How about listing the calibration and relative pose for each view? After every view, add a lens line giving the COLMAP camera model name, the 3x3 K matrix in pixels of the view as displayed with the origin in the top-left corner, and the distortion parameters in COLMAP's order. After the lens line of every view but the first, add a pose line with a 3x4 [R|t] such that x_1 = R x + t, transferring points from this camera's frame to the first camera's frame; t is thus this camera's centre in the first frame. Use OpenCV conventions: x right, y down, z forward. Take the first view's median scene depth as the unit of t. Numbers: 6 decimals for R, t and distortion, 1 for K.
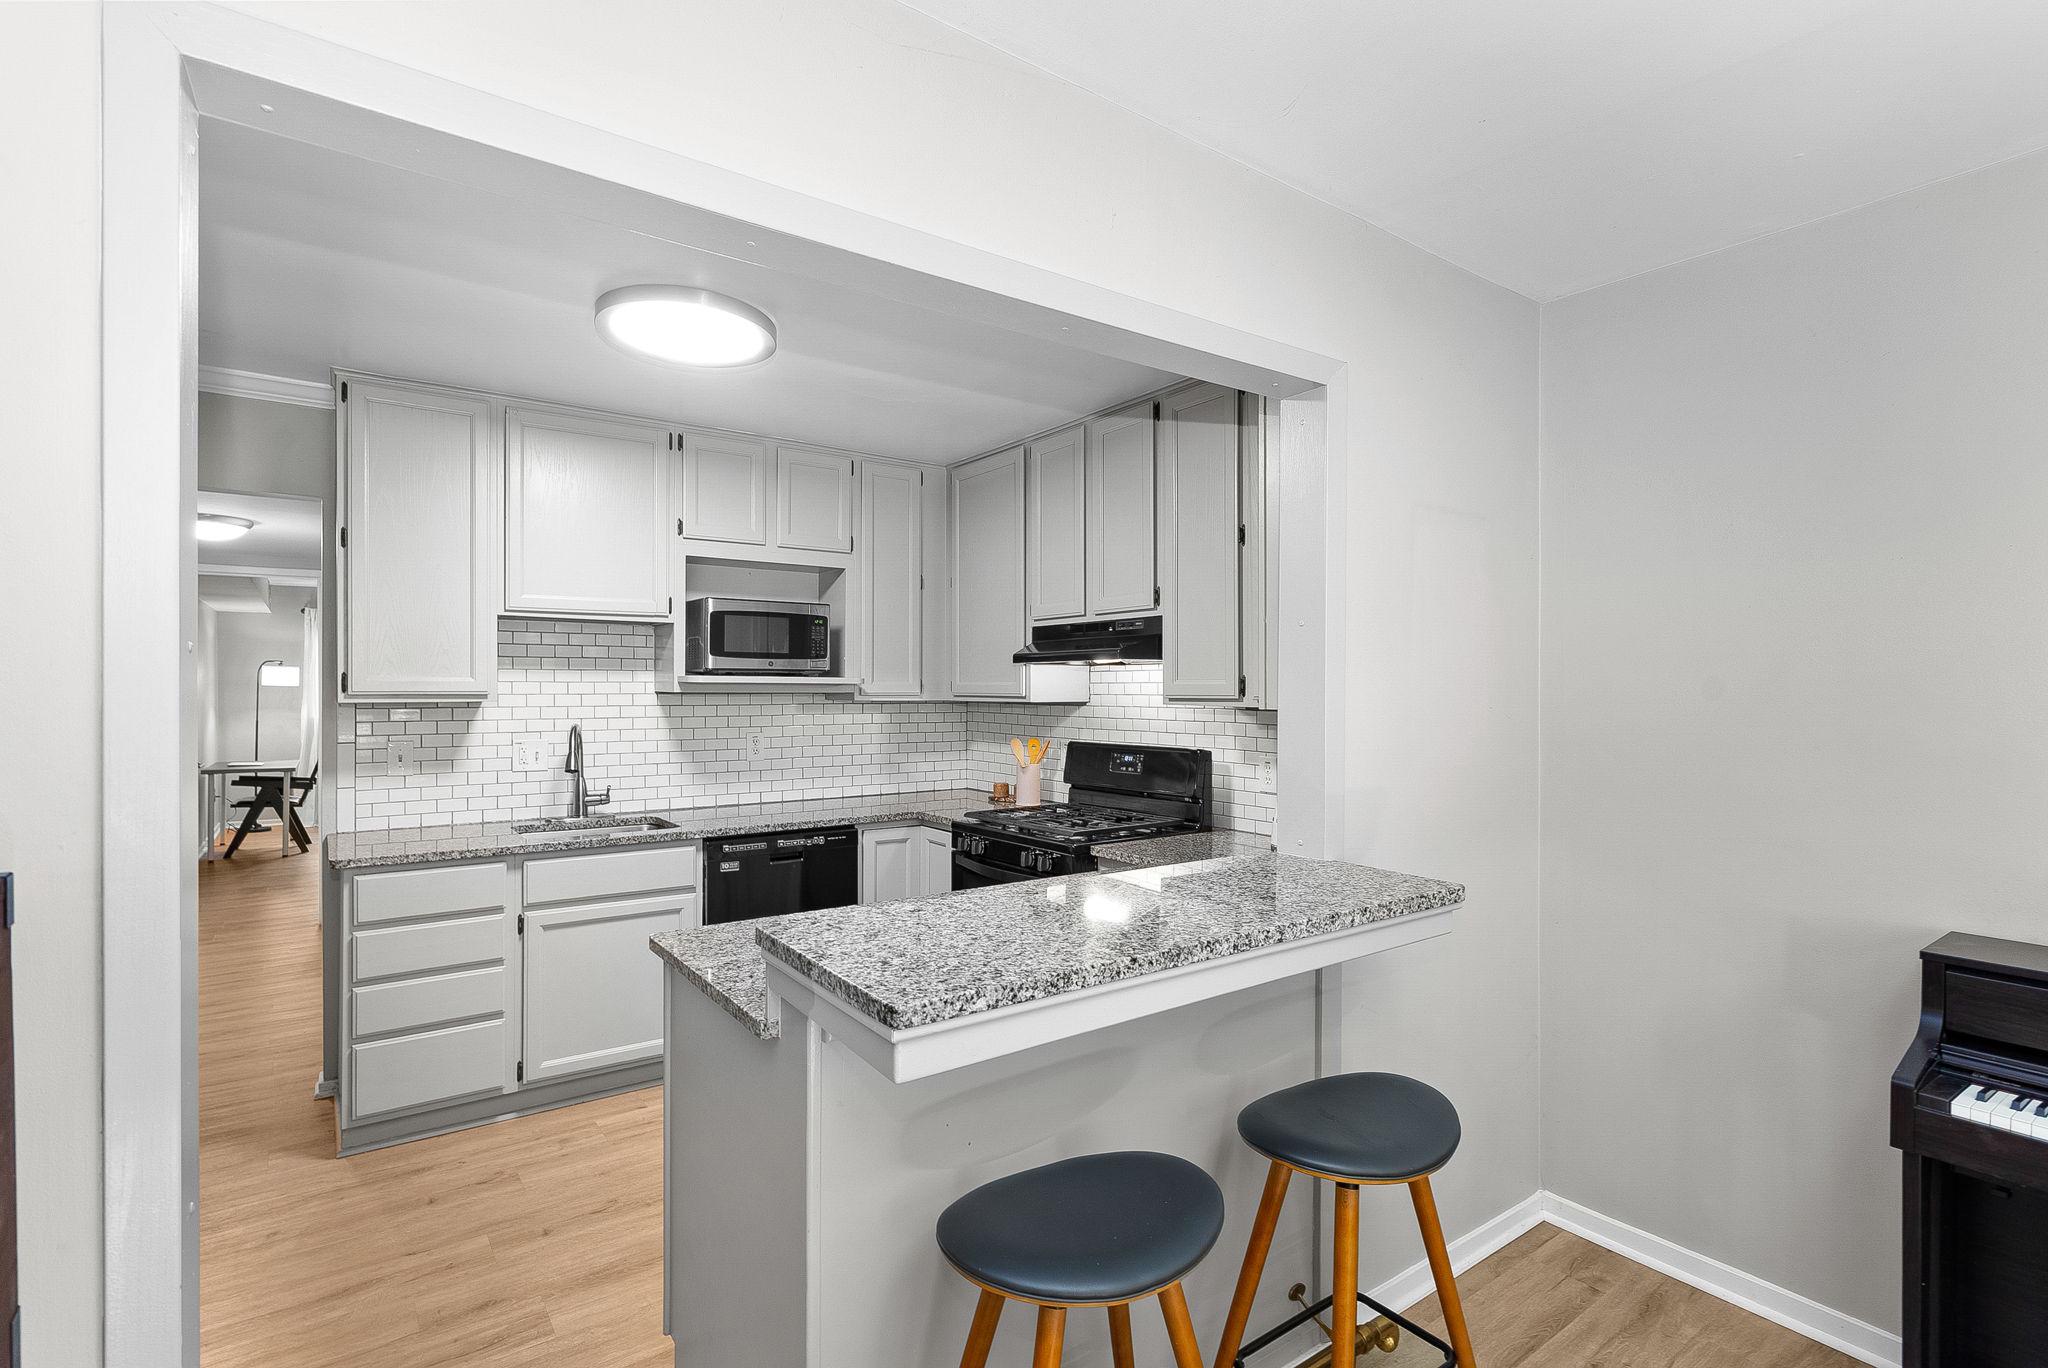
lens RADIAL K [[992.9, 0, 1025.2], [0, 992.9, 688.5], [0, 0, 1]] dist [-0.001741, 0.000708]
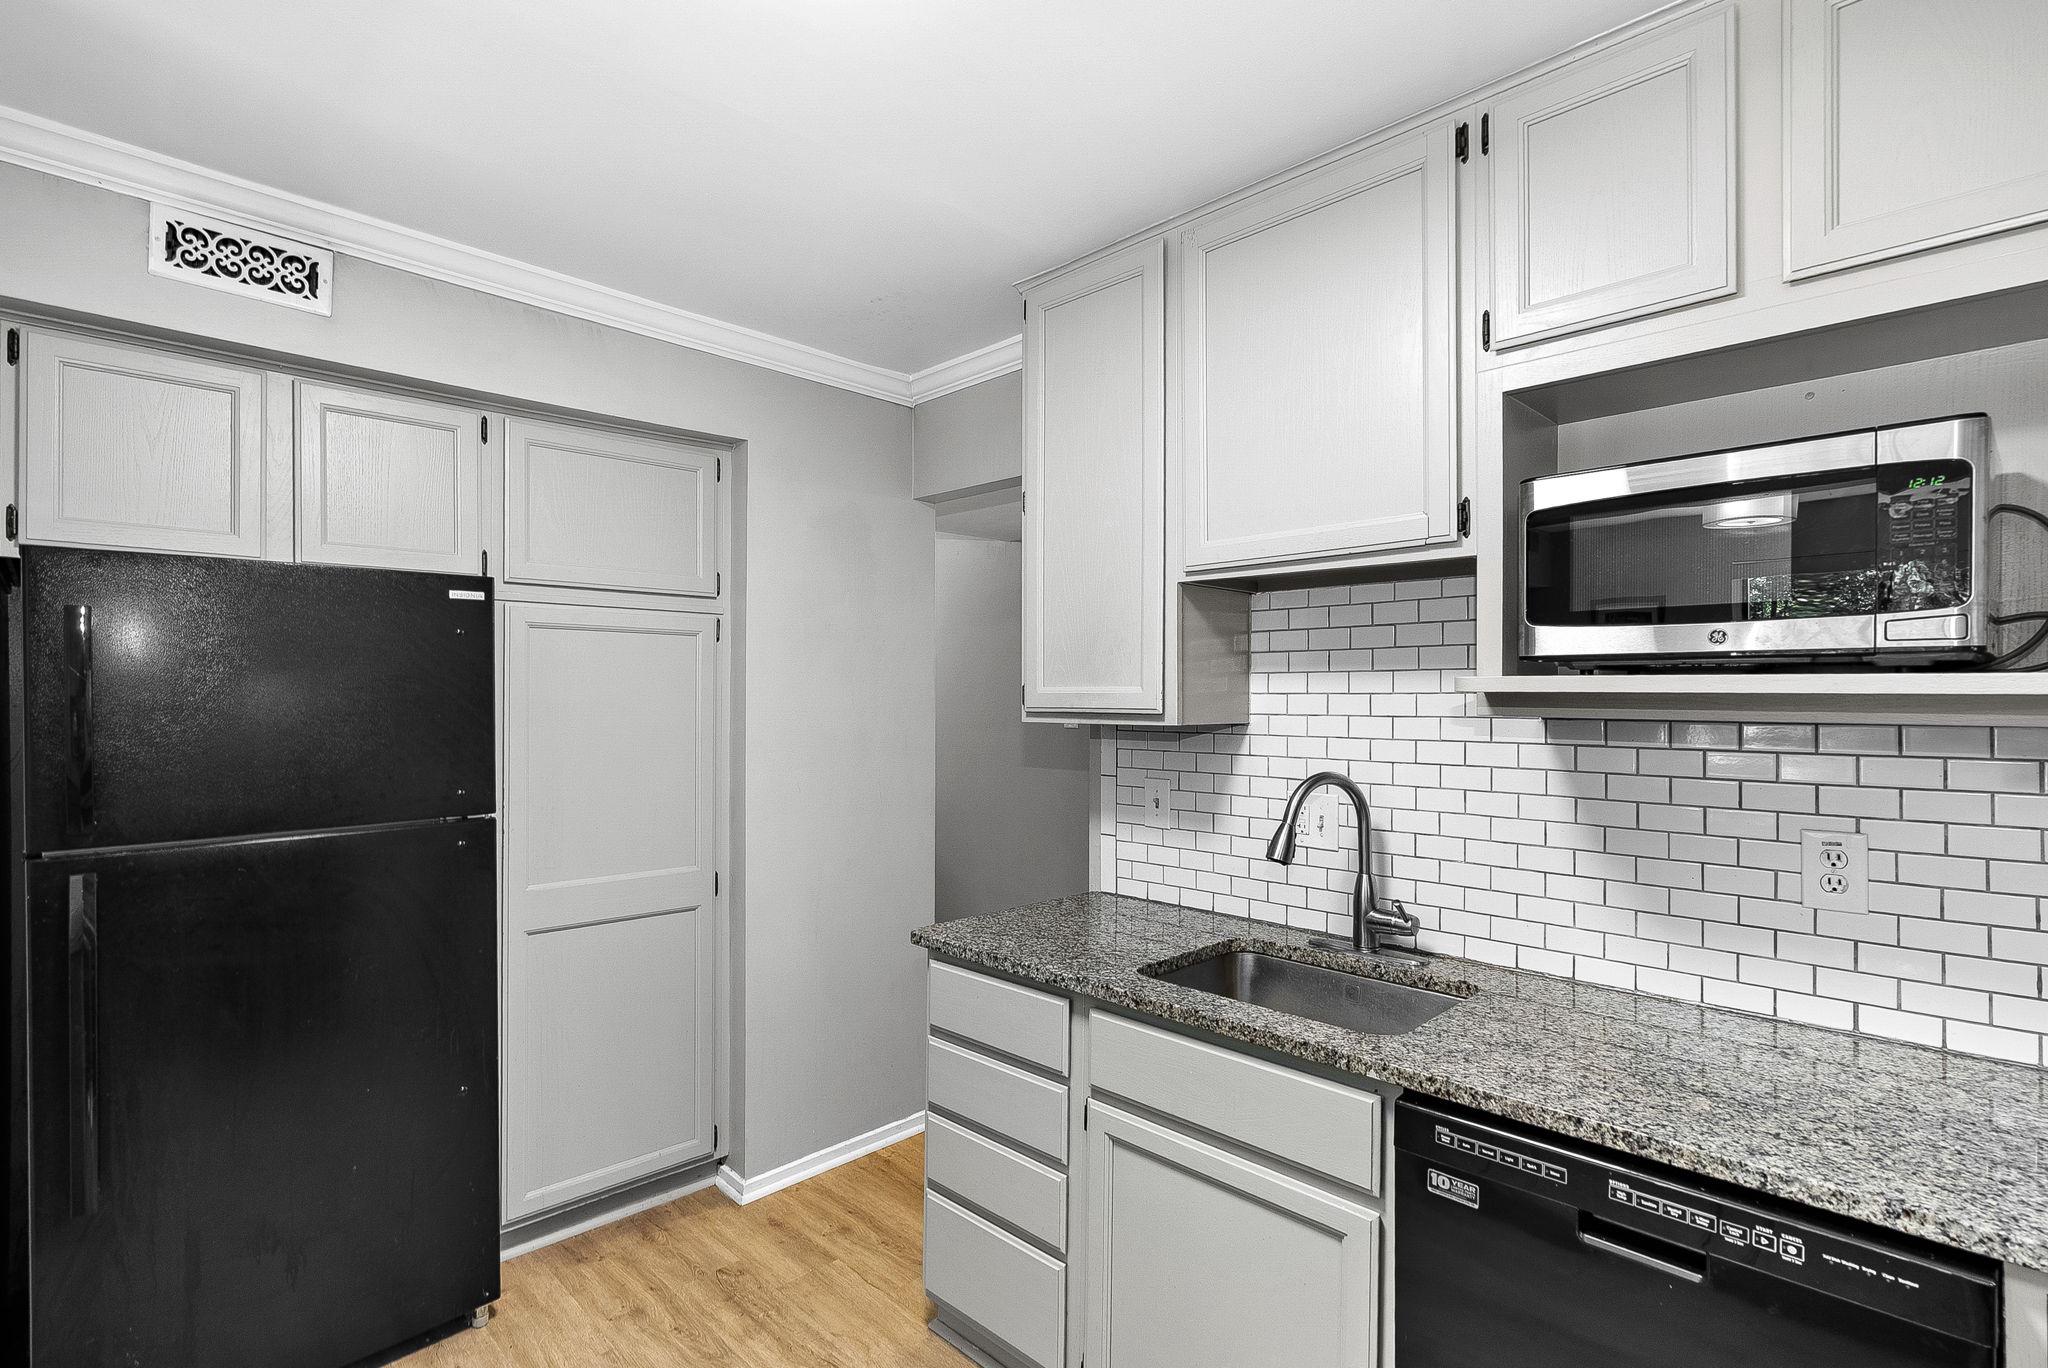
lens RADIAL K [[992.9, 0, 1004.0], [0, 992.9, 686.8], [0, 0, 1]] dist [-0.001741, 0.000708]
pose [[0.150715, -0.009500, -0.988532, 0.042604], [-0.005341, 0.999931, -0.010424, -0.003113], [0.988563, 0.006850, 0.150654, 0.728071]]
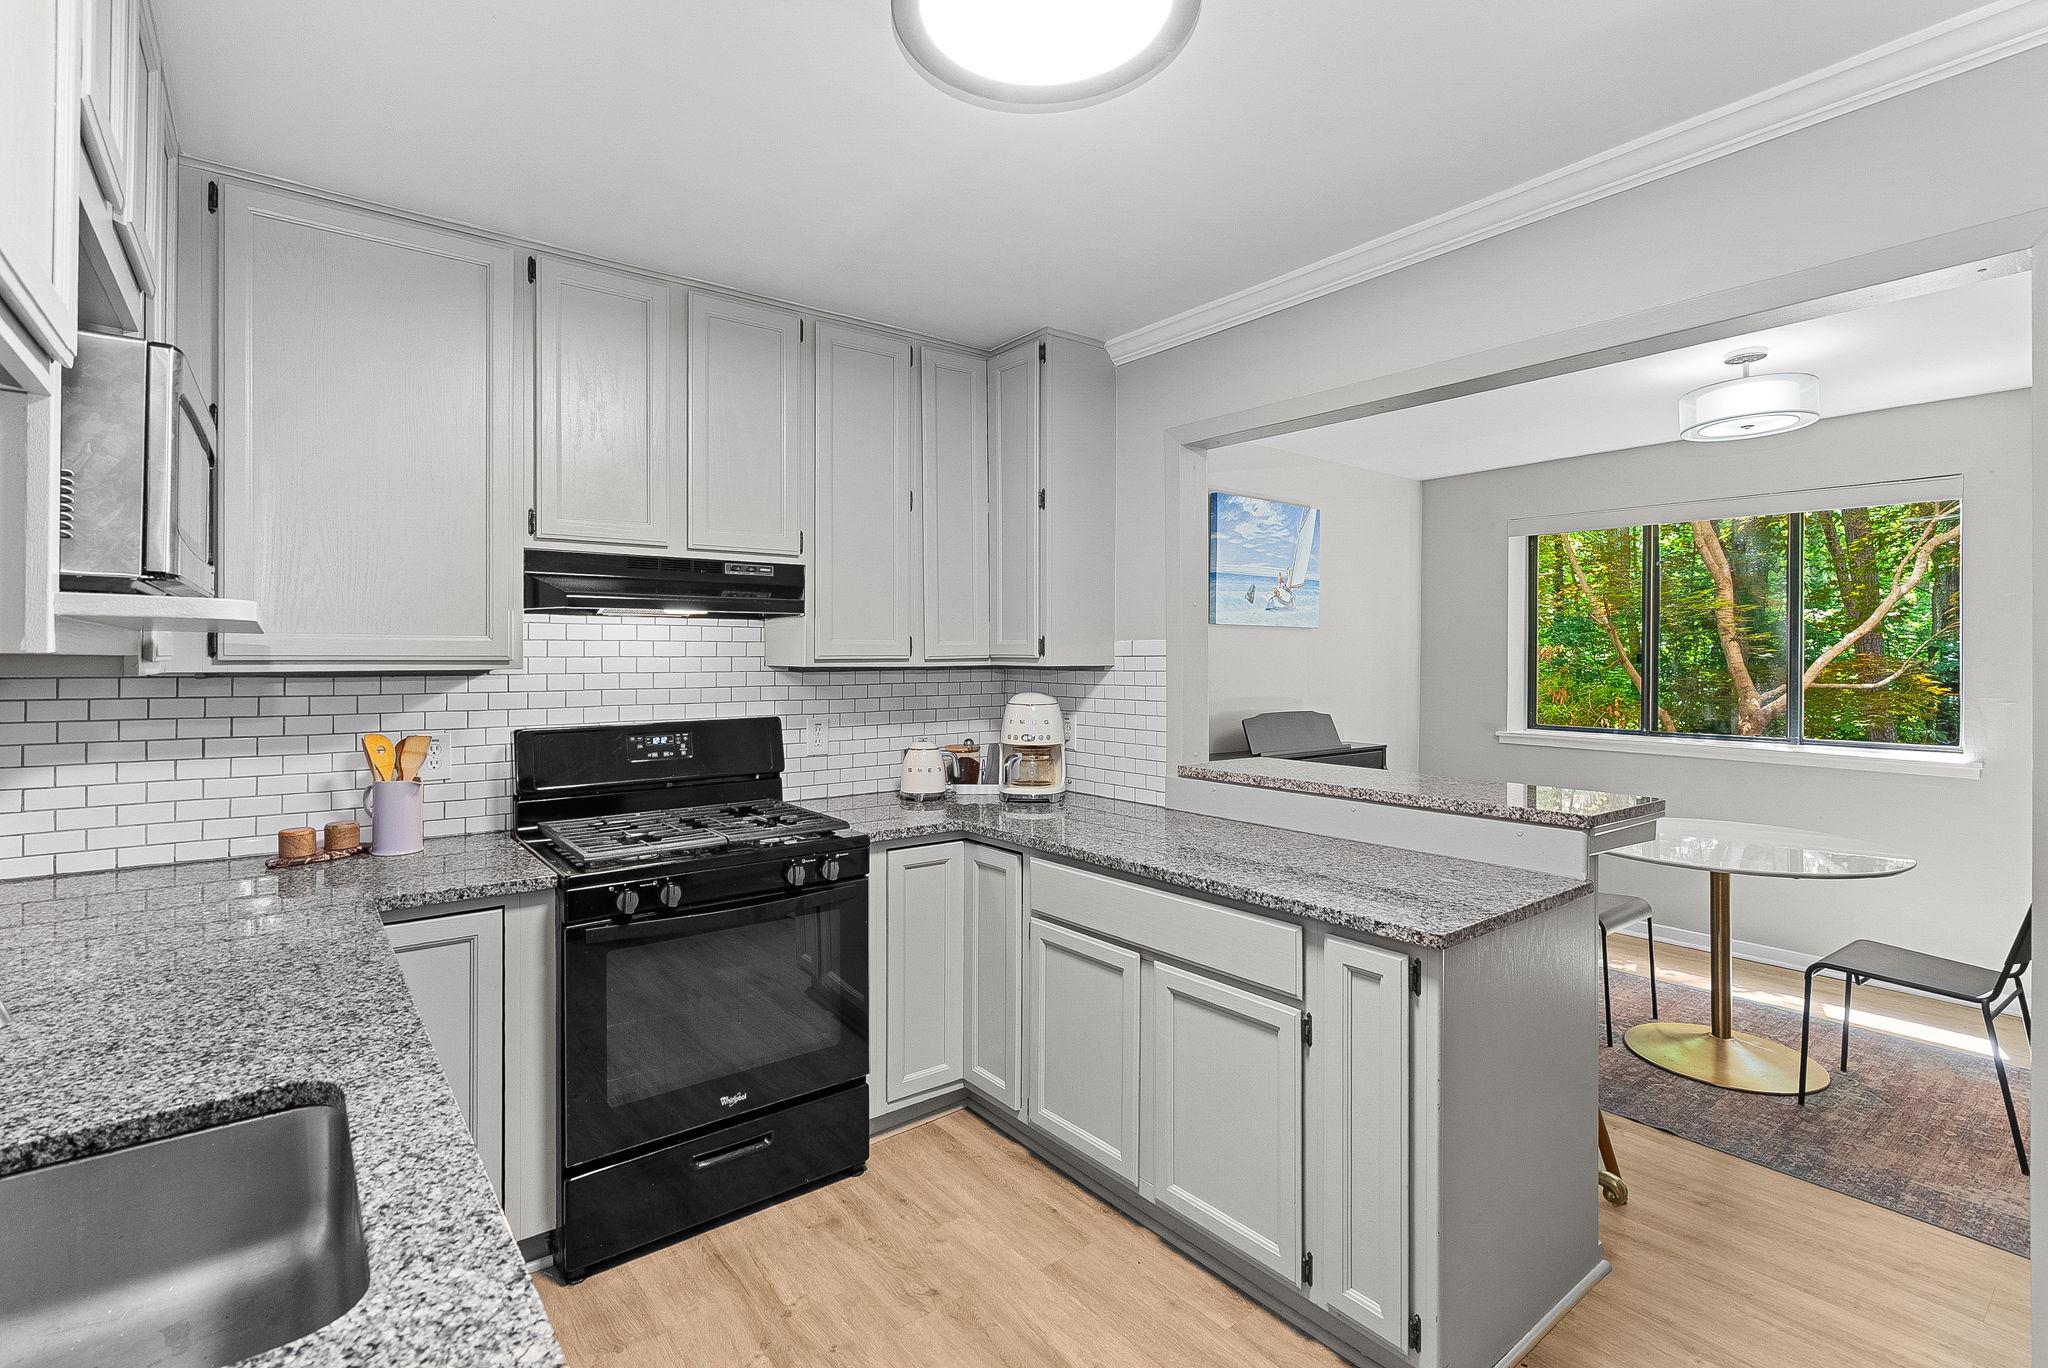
lens RADIAL K [[949.5, 0, 1036.2], [0, 949.5, 649.8], [0, 0, 1]] dist [-0.009509, 0.004834]
pose [[-0.058229, 0.003099, 0.998298, -0.623800], [0.000309, 0.999995, -0.003086, 0.003373], [-0.998303, 0.000129, -0.058229, 0.743649]]
